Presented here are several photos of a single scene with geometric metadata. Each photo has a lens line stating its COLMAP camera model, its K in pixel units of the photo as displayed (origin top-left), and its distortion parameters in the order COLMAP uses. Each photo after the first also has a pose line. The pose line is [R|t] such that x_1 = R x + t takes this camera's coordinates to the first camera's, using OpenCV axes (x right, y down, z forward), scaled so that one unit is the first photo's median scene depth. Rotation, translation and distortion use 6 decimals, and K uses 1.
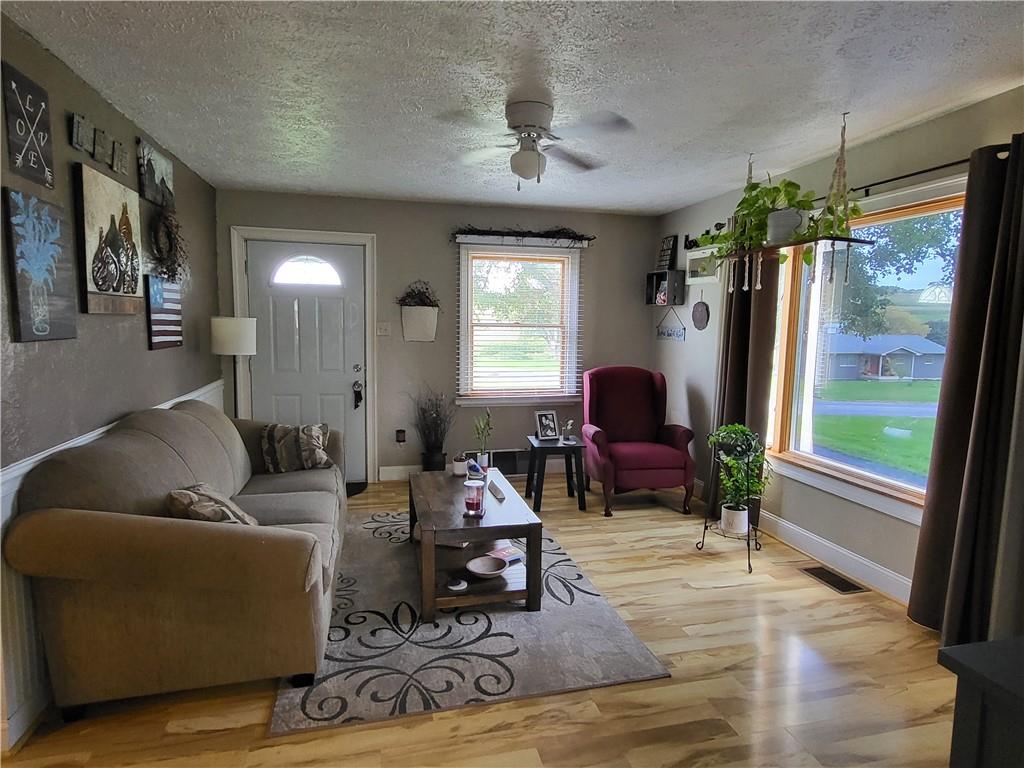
lens RADIAL K [[583.5, 0, 515.6], [0, 583.5, 384.1], [0, 0, 1]] dist [0.003273, -0.000361]
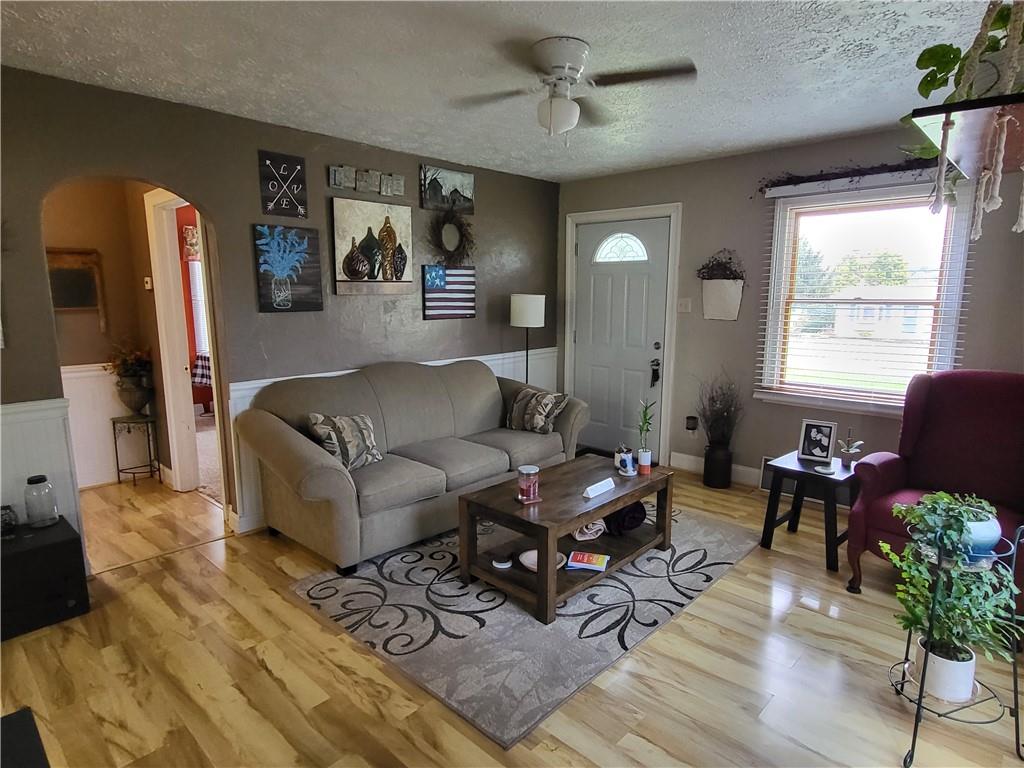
lens RADIAL K [[583.5, 0, 511.0], [0, 583.5, 386.3], [0, 0, 1]] dist [0.003273, -0.000361]
pose [[0.540748, 0.122208, -0.832260, 0.704899], [-0.082544, 0.992324, 0.092081, -0.050699], [0.837125, 0.018905, 0.546685, 0.457338]]
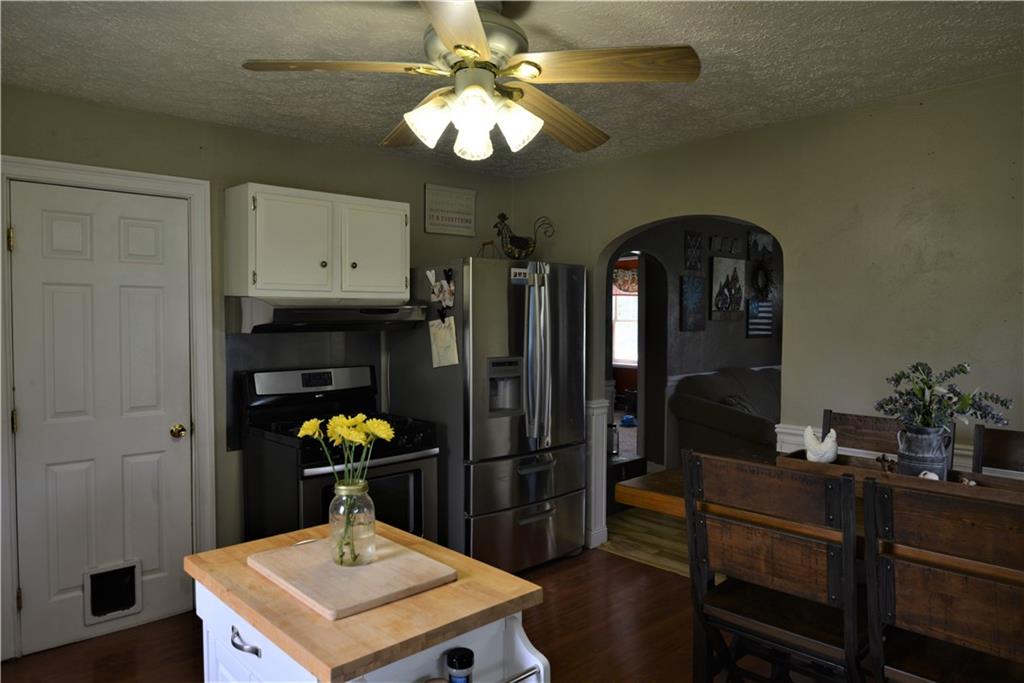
lens RADIAL K [[681.8, 0, 511.4], [0, 681.8, 342.8], [0, 0, 1]] dist [-0.000646, -0.007672]
pose [[0.485078, 0.020747, -0.874225, 1.039485], [-0.089916, 0.995603, -0.026264, 0.092565], [0.869836, 0.091347, 0.484811, -0.824391]]
